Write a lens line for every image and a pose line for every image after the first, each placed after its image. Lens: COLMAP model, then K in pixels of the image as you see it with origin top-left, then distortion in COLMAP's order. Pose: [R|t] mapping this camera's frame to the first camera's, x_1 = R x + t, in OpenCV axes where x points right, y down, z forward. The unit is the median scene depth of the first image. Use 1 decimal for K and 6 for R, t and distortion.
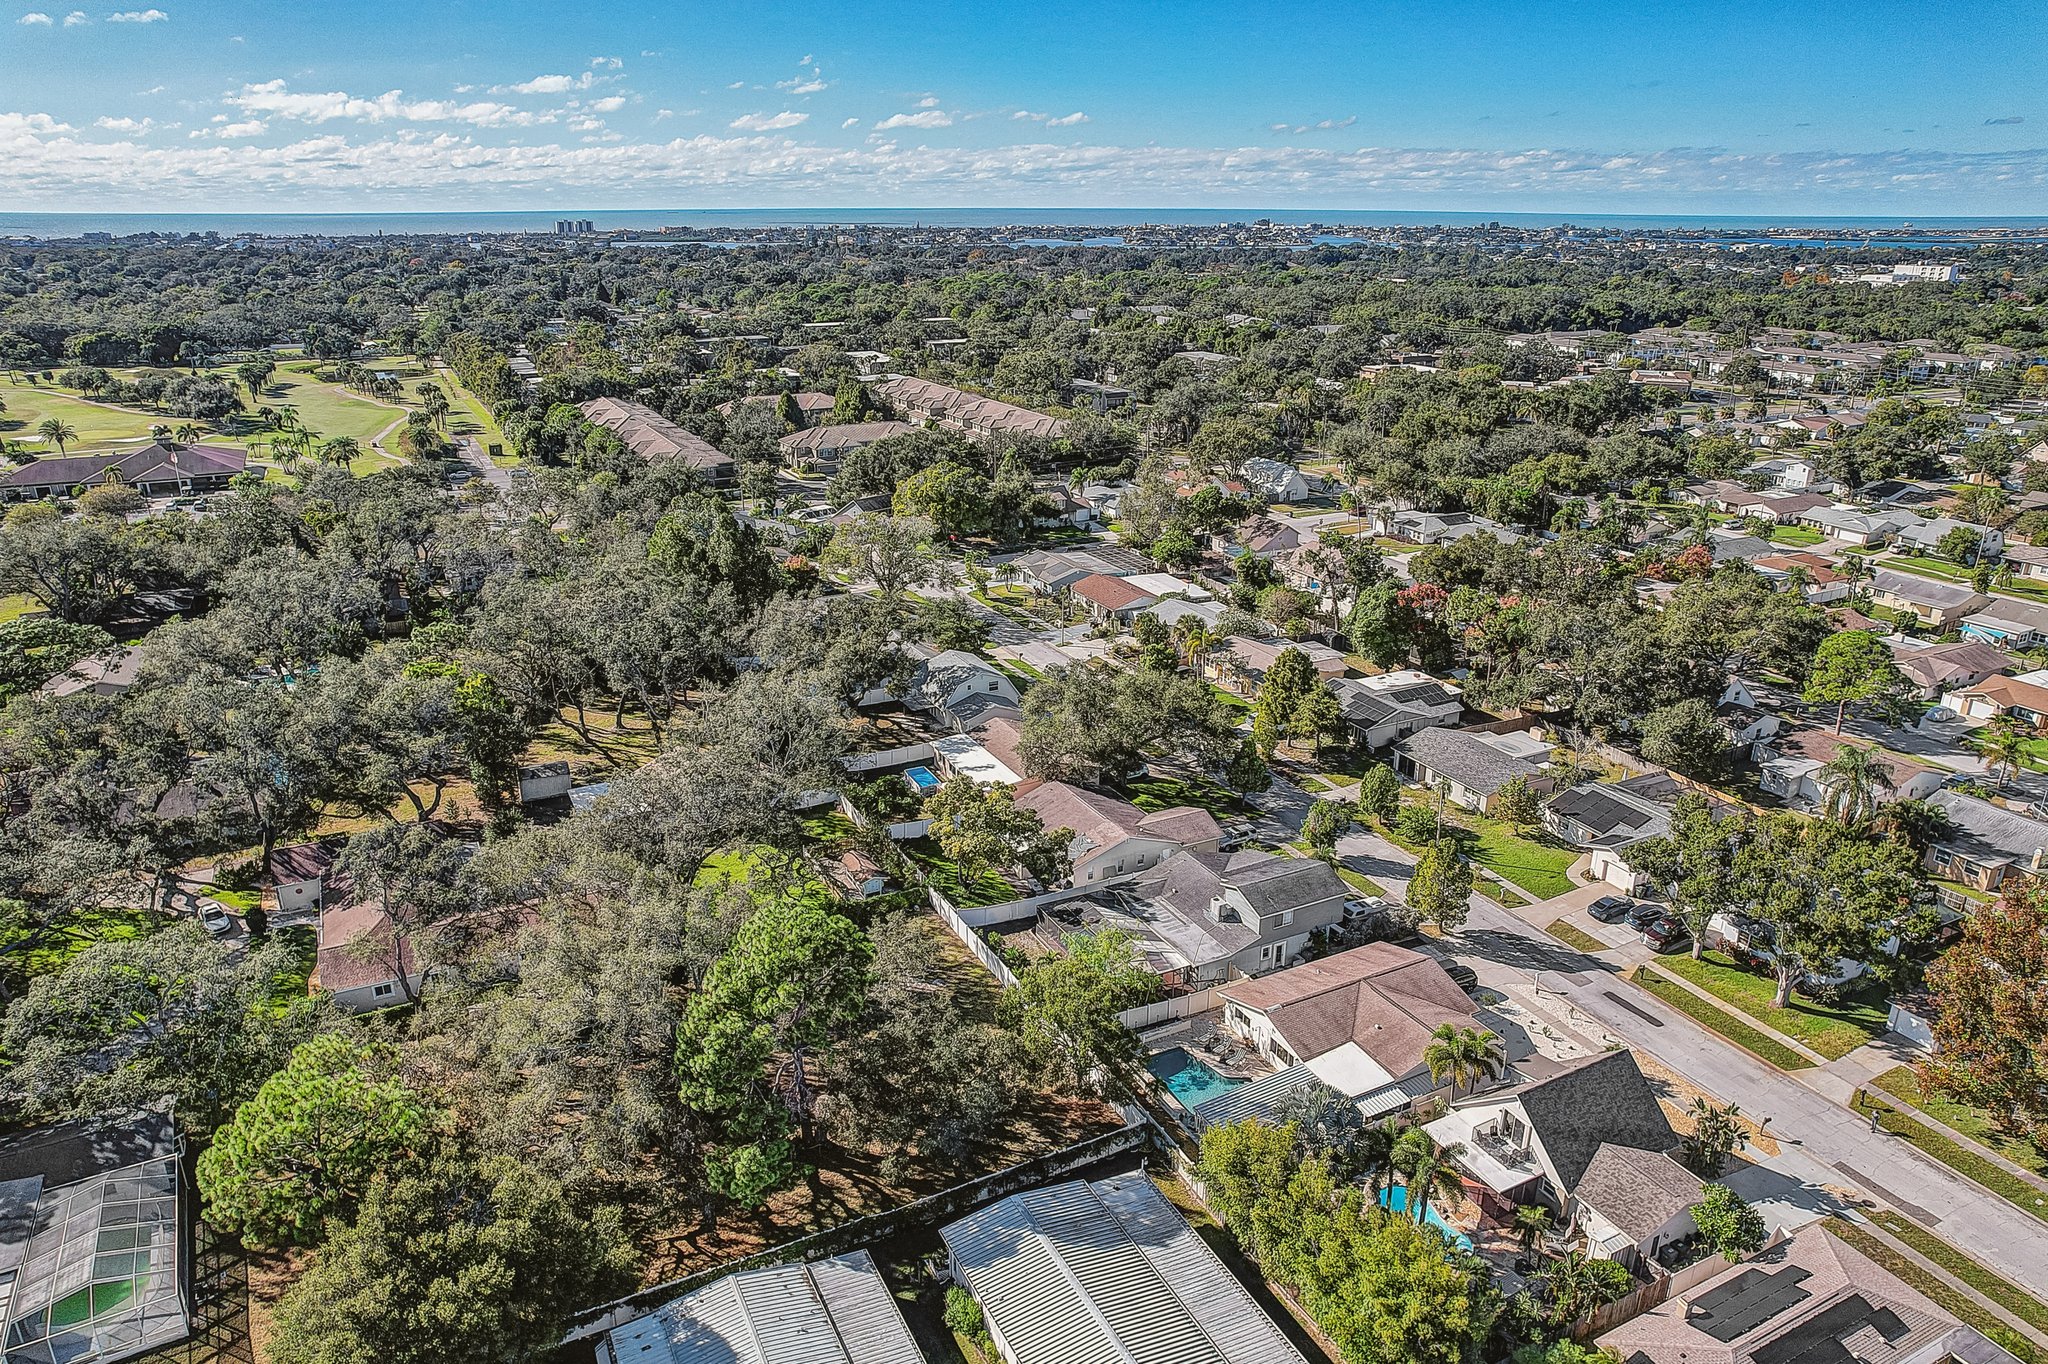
lens RADIAL K [[1316.6, 0, 1031.2], [0, 1316.6, 693.8], [0, 0, 1]] dist [-0.067217, 0.053752]
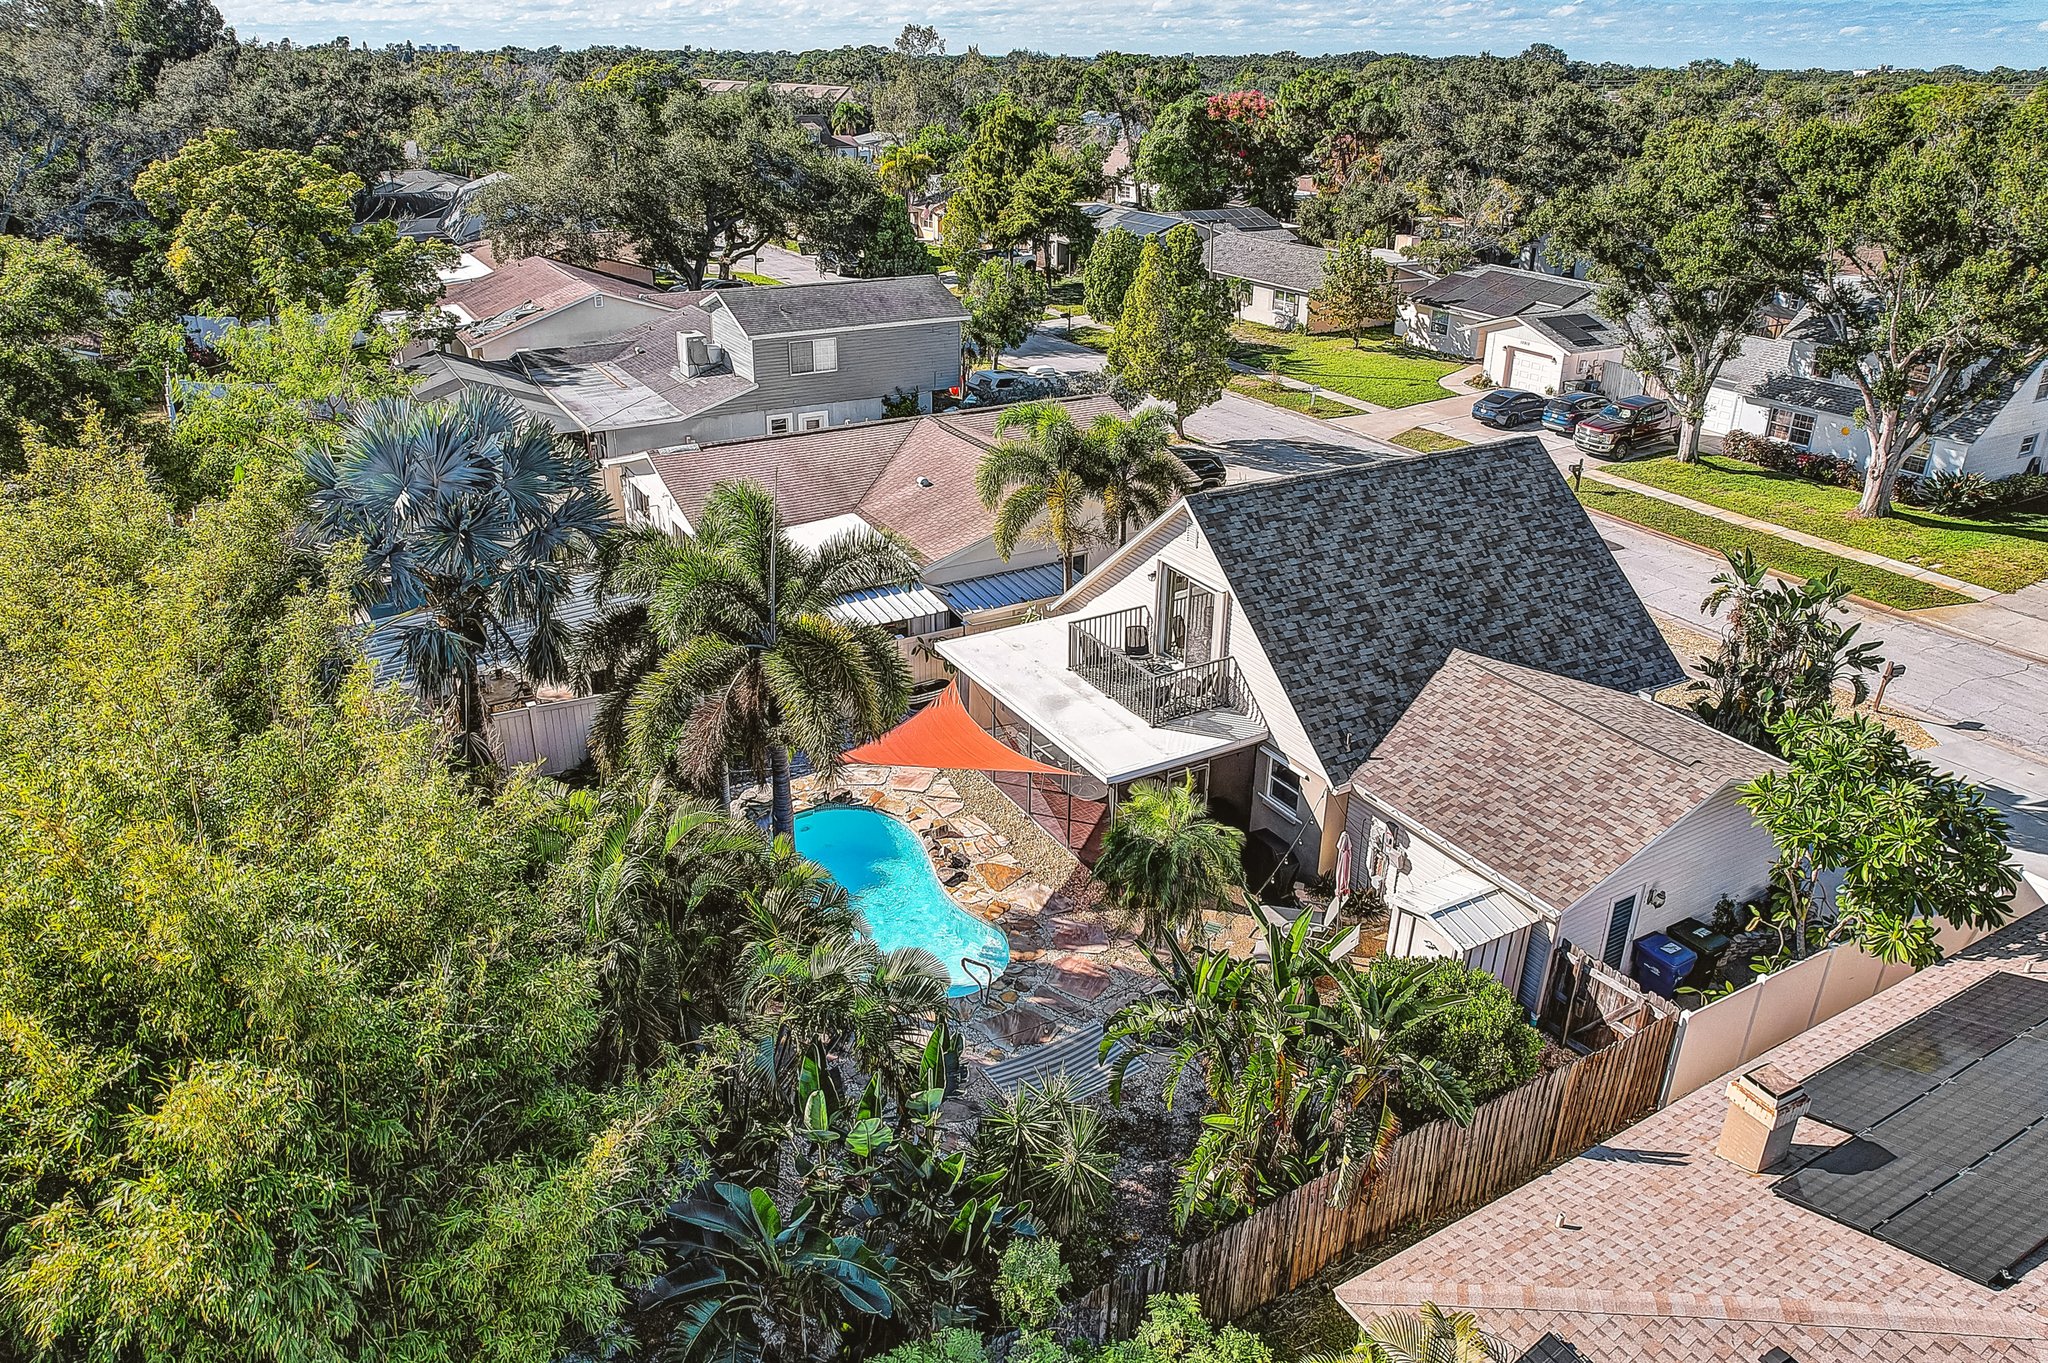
lens RADIAL K [[1371.9, 0, 1003.4], [0, 1371.9, 649.0], [0, 0, 1]] dist [-0.086039, 0.080029]
pose [[0.999190, -0.010274, 0.038896, 0.209399], [0.007929, 0.998169, 0.059963, 0.215378], [-0.039441, -0.059606, 0.997443, 0.443299]]
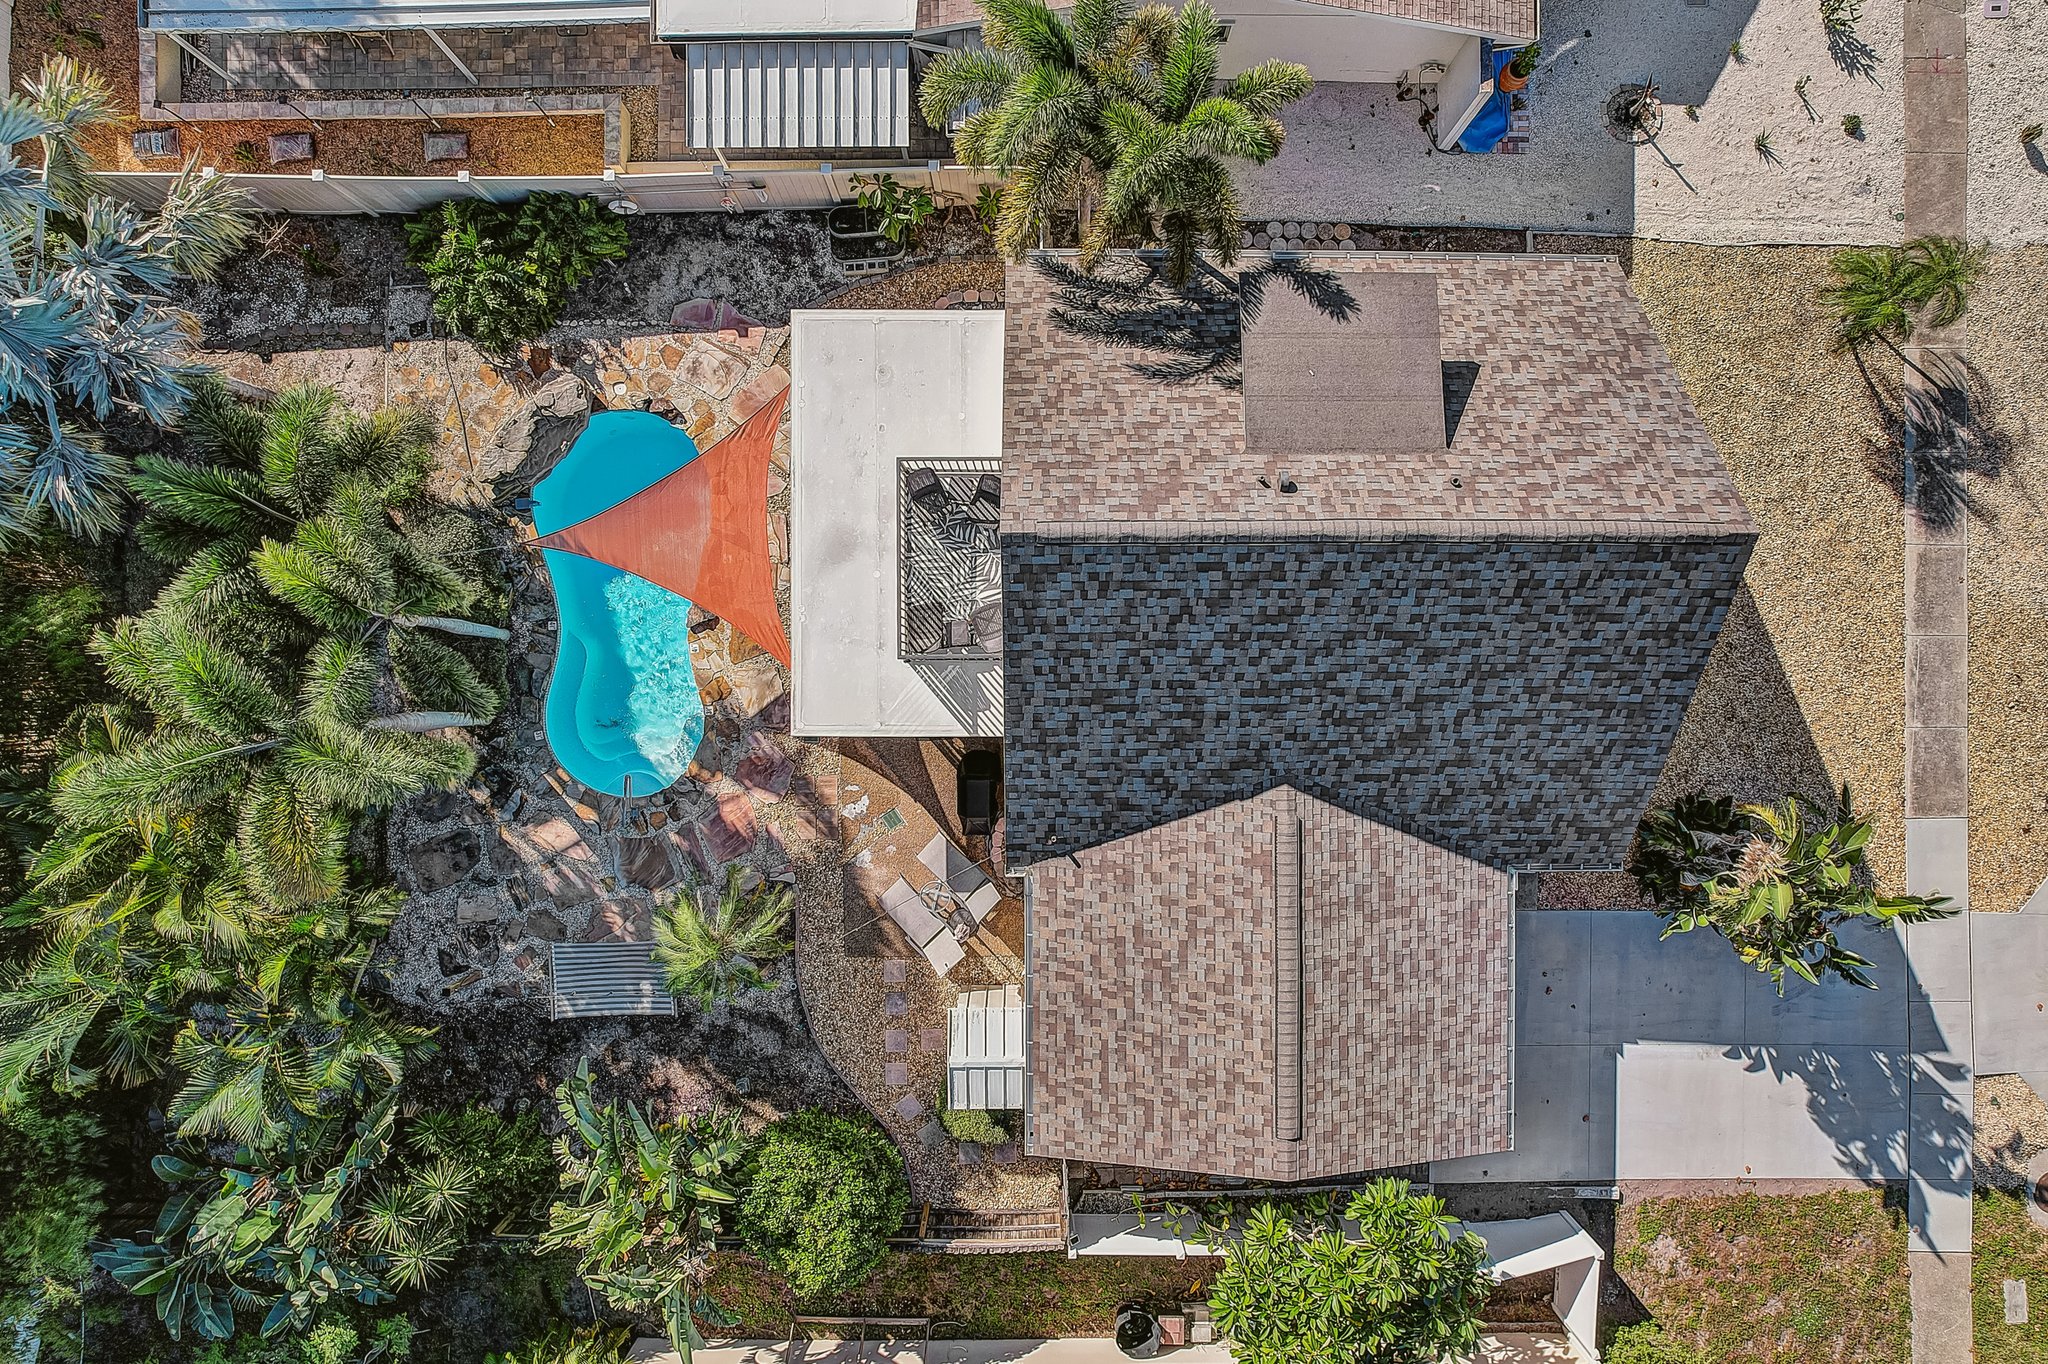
lens RADIAL K [[1316.6, 0, 1031.2], [0, 1316.6, 693.8], [0, 0, 1]] dist [-0.067217, 0.053752]
pose [[0.889586, 0.456765, 0.001486, 0.257779], [-0.160781, 0.310085, 0.937015, 0.076168], [0.427534, -0.833795, 0.349286, 0.599947]]
